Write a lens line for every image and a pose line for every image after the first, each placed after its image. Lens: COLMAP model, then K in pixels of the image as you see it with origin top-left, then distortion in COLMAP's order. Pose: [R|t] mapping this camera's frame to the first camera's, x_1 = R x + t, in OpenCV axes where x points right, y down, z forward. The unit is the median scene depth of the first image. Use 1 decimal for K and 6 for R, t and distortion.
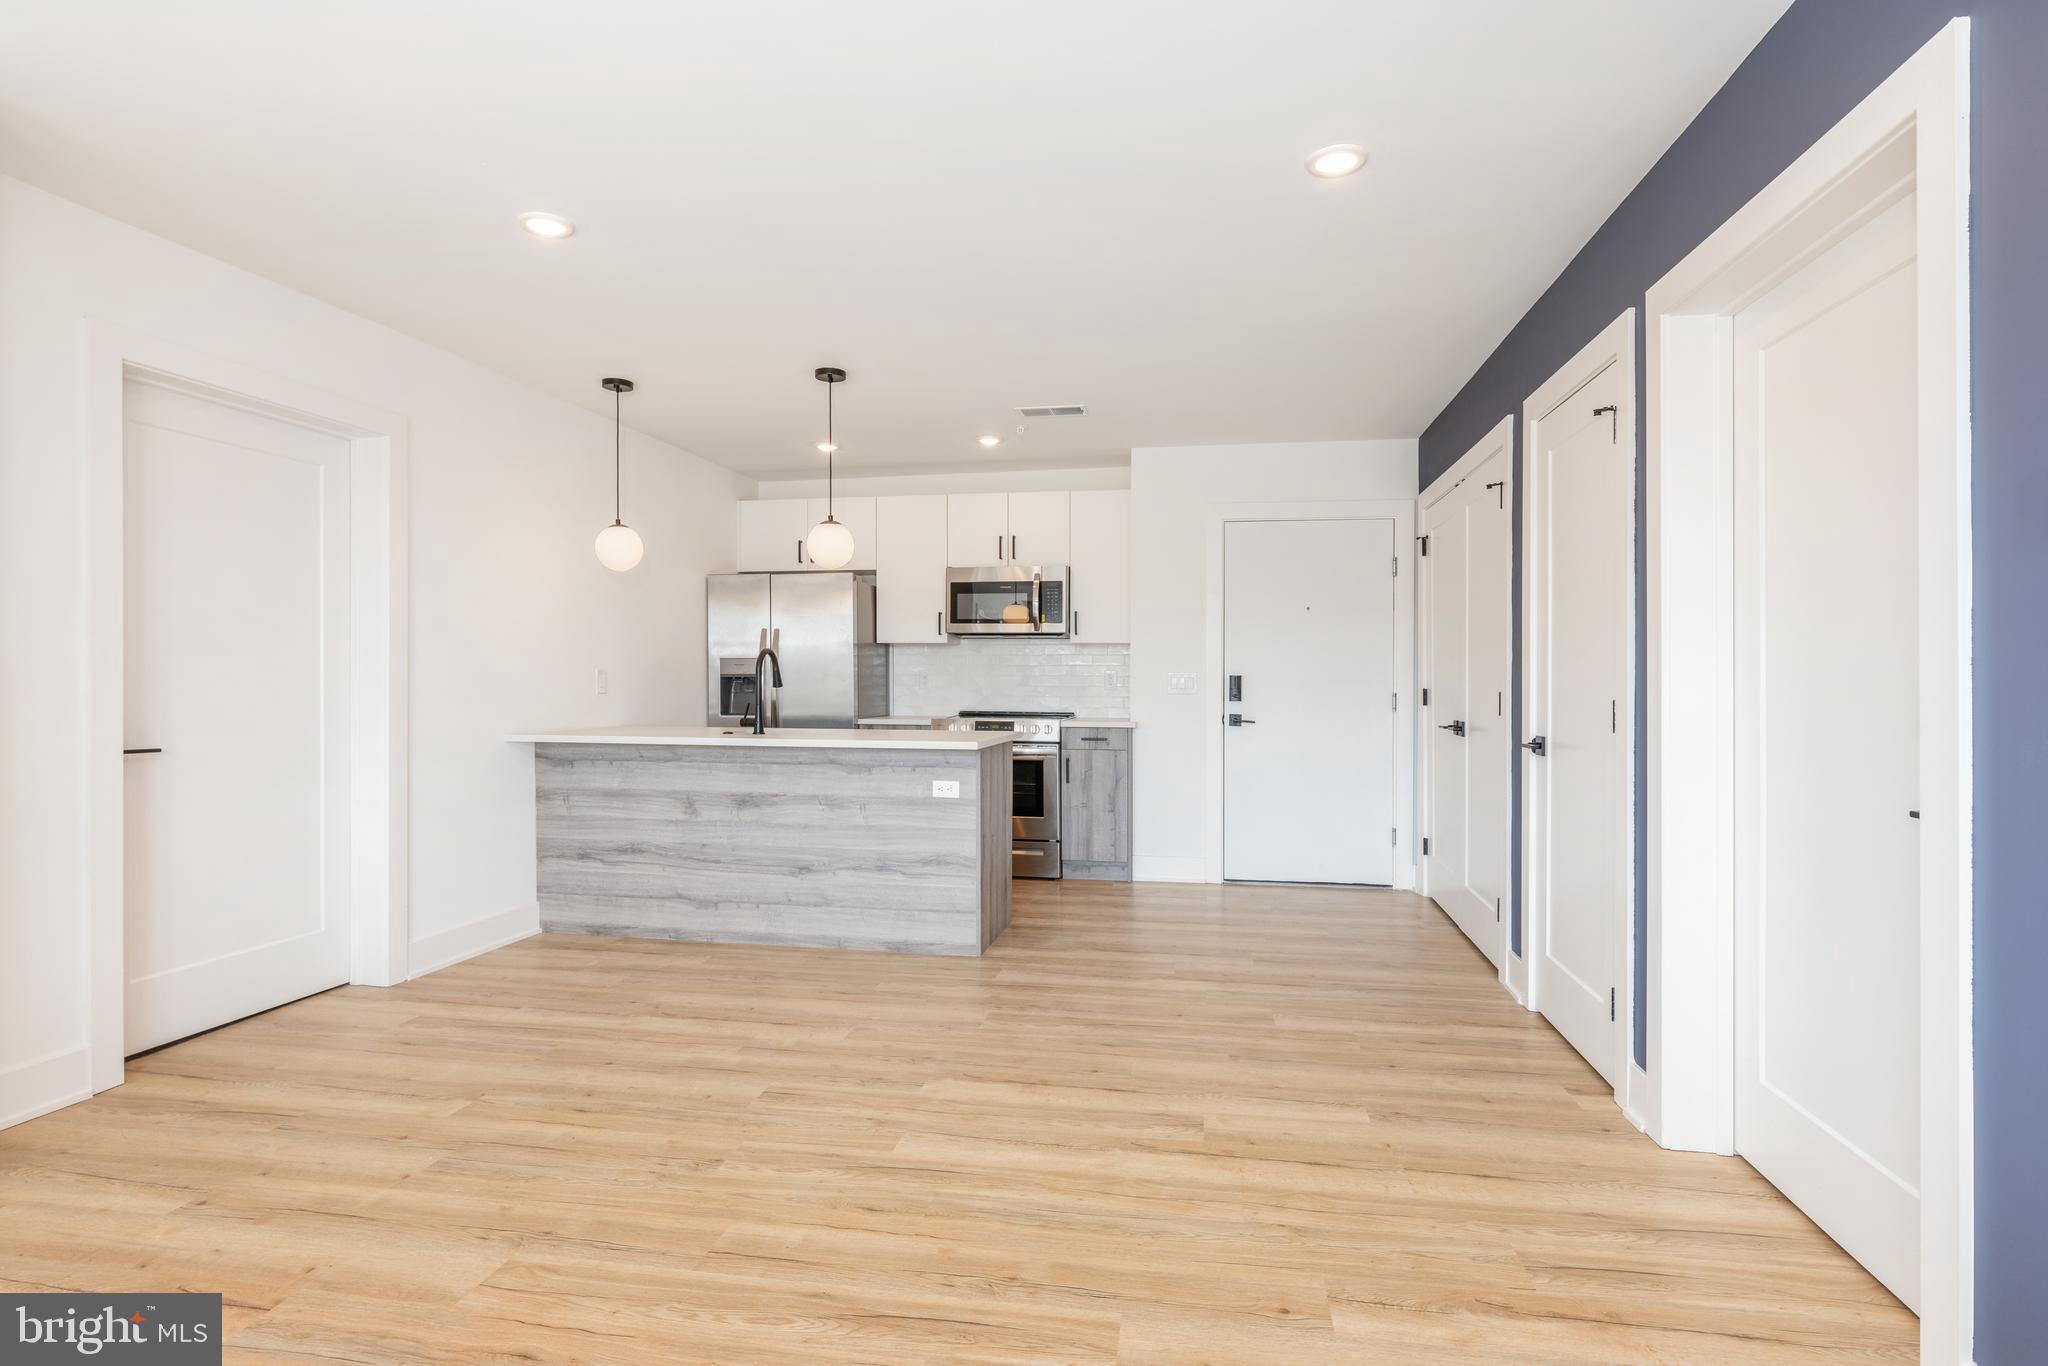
lens RADIAL K [[1027.2, 0, 1052.7], [0, 1027.2, 680.6], [0, 0, 1]] dist [-0.001529, -0.000627]
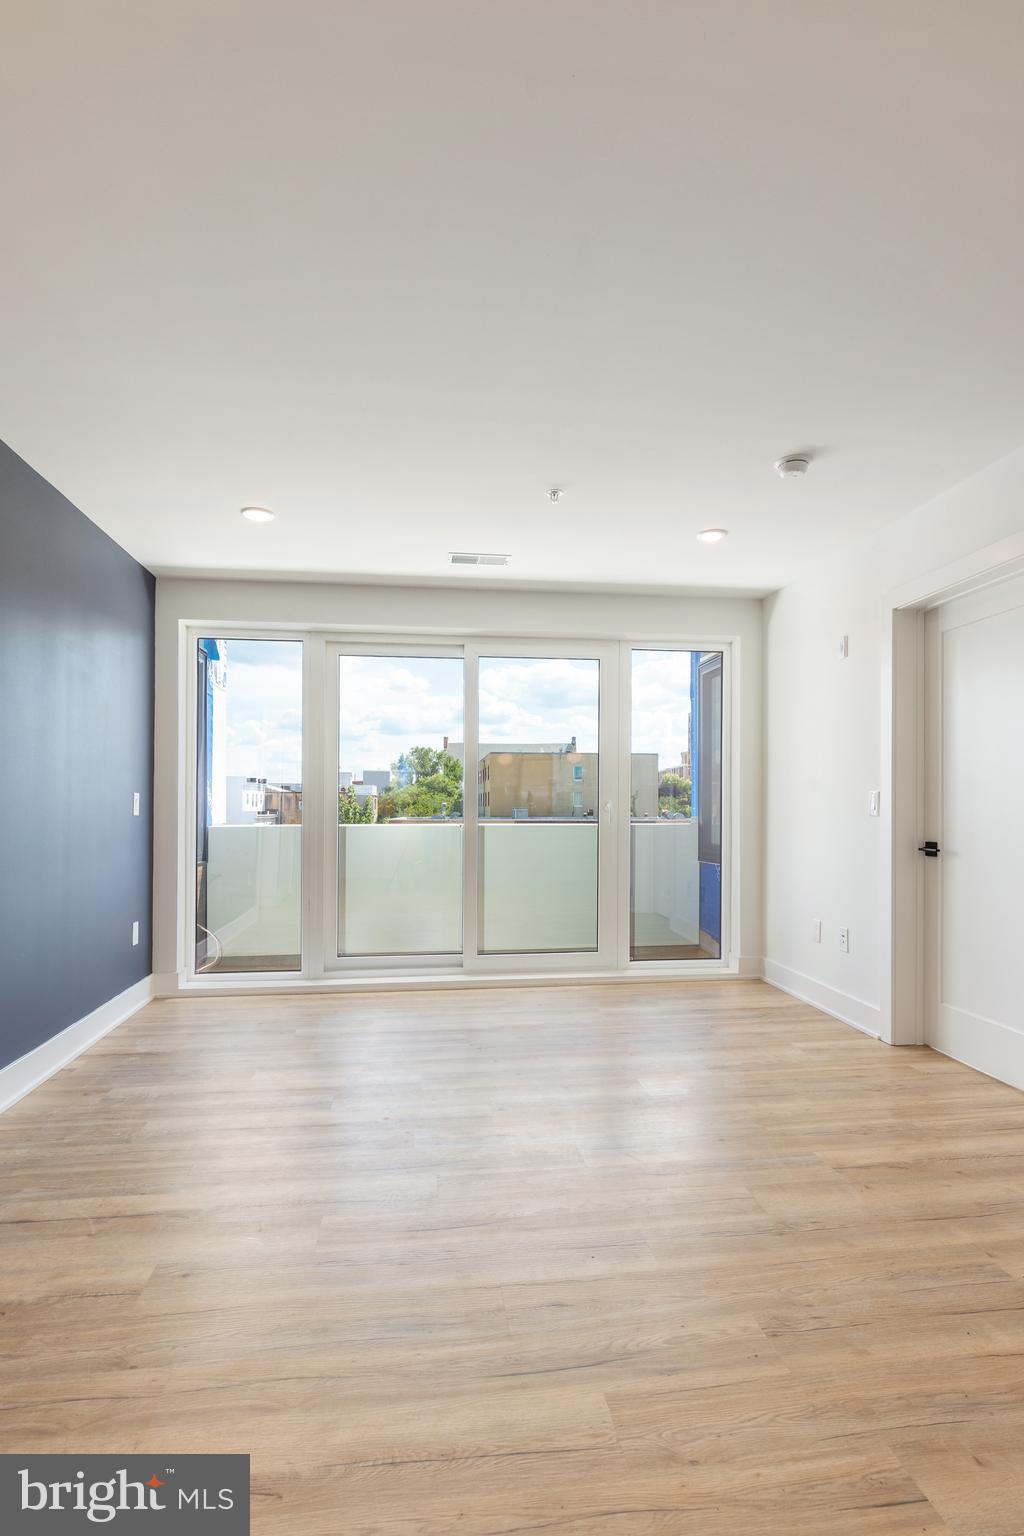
lens RADIAL K [[770.9, 0, 513.5], [0, 770.9, 798.8], [0, 0, 1]] dist [-0.003375, 0.000813]
pose [[-0.960337, -0.009331, -0.278685, 0.043712], [-0.008081, 0.999951, -0.005634, 0.006056], [0.278724, -0.003159, -0.960366, 0.874468]]
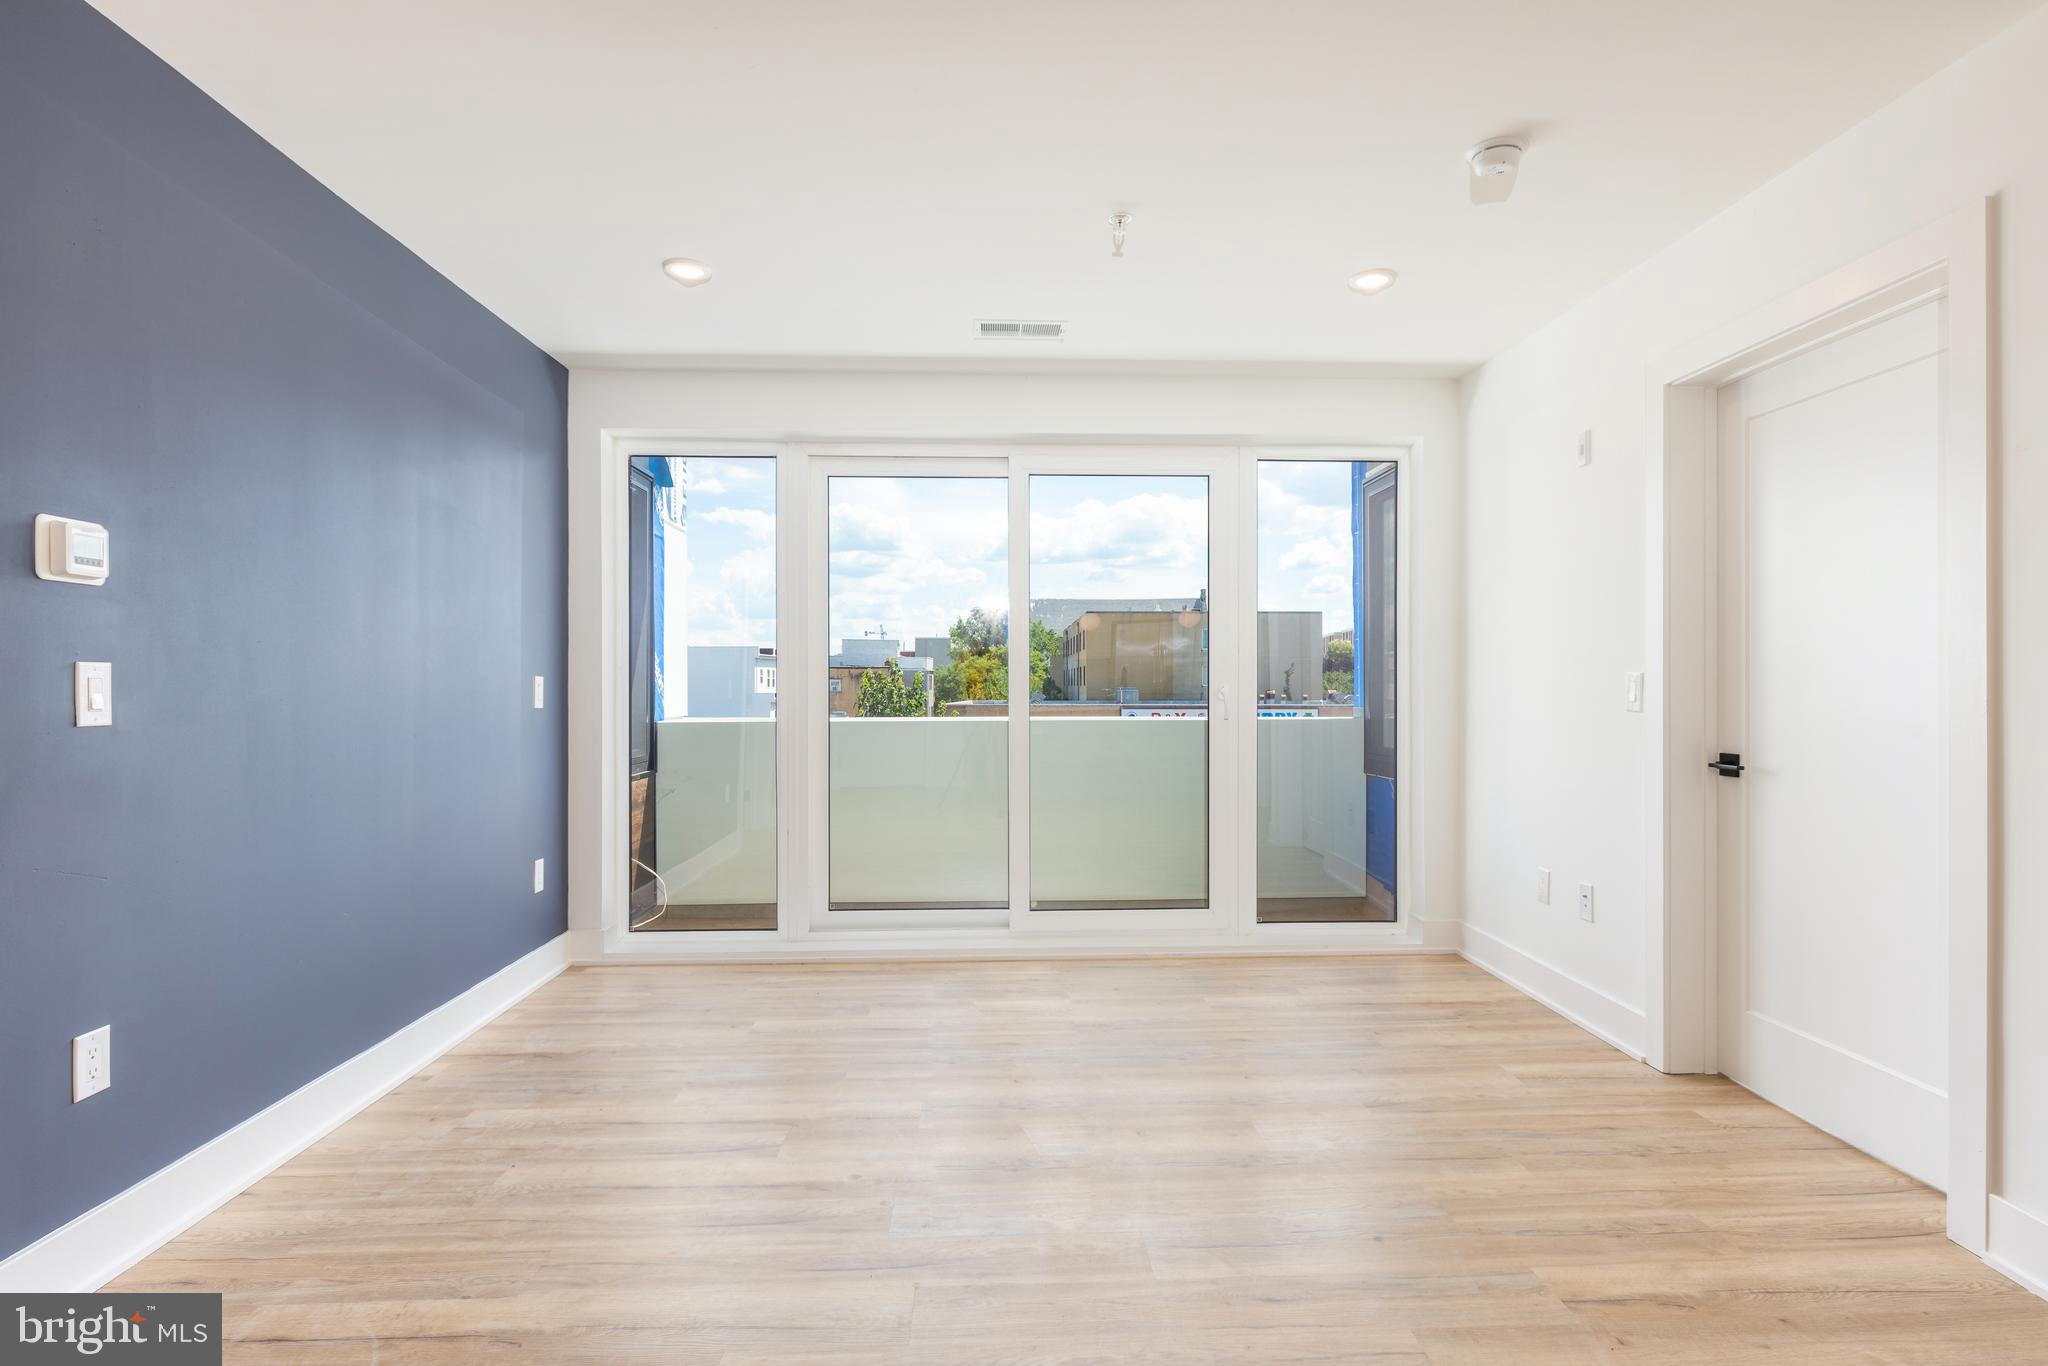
lens RADIAL K [[1053.8, 0, 1031.3], [0, 1053.8, 674.6], [0, 0, 1]] dist [-0.001558, 0.000356]
pose [[-0.980595, -0.007198, -0.195912, -0.013296], [-0.006269, 0.999966, -0.005365, -0.001943], [0.195944, -0.004033, -0.980607, 0.813016]]
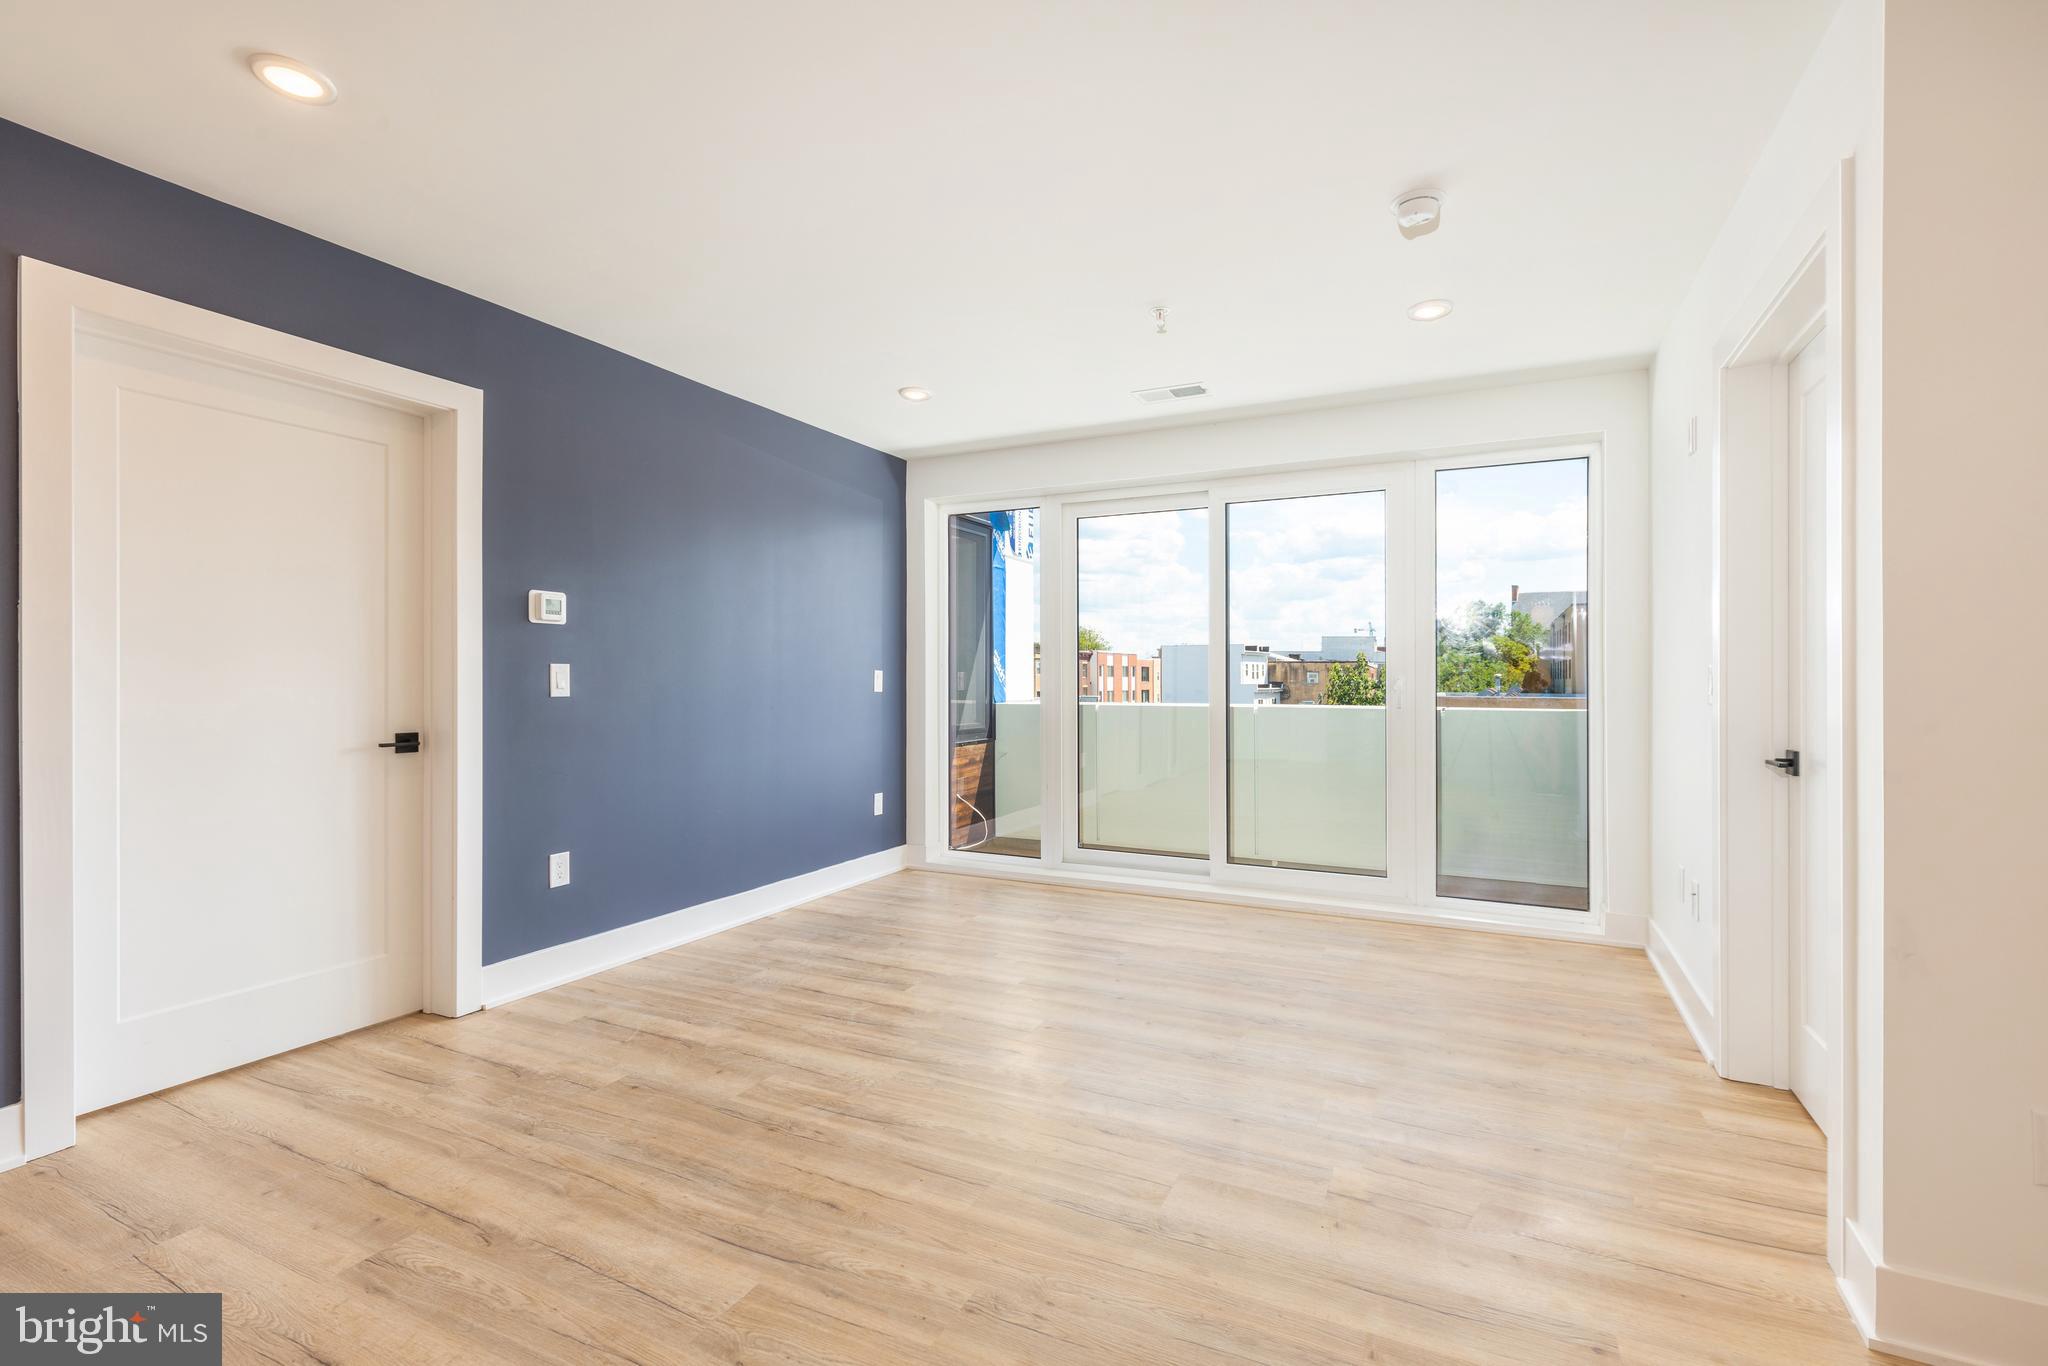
lens RADIAL K [[917.5, 0, 1031.0], [0, 917.5, 670.4], [0, 0, 1]] dist [0.007157, -0.000011]
pose [[-0.954843, -0.004764, 0.297073, -0.316192], [-0.005072, 0.999987, -0.000265, -0.003664], [-0.297068, -0.001760, -0.954855, 0.909329]]
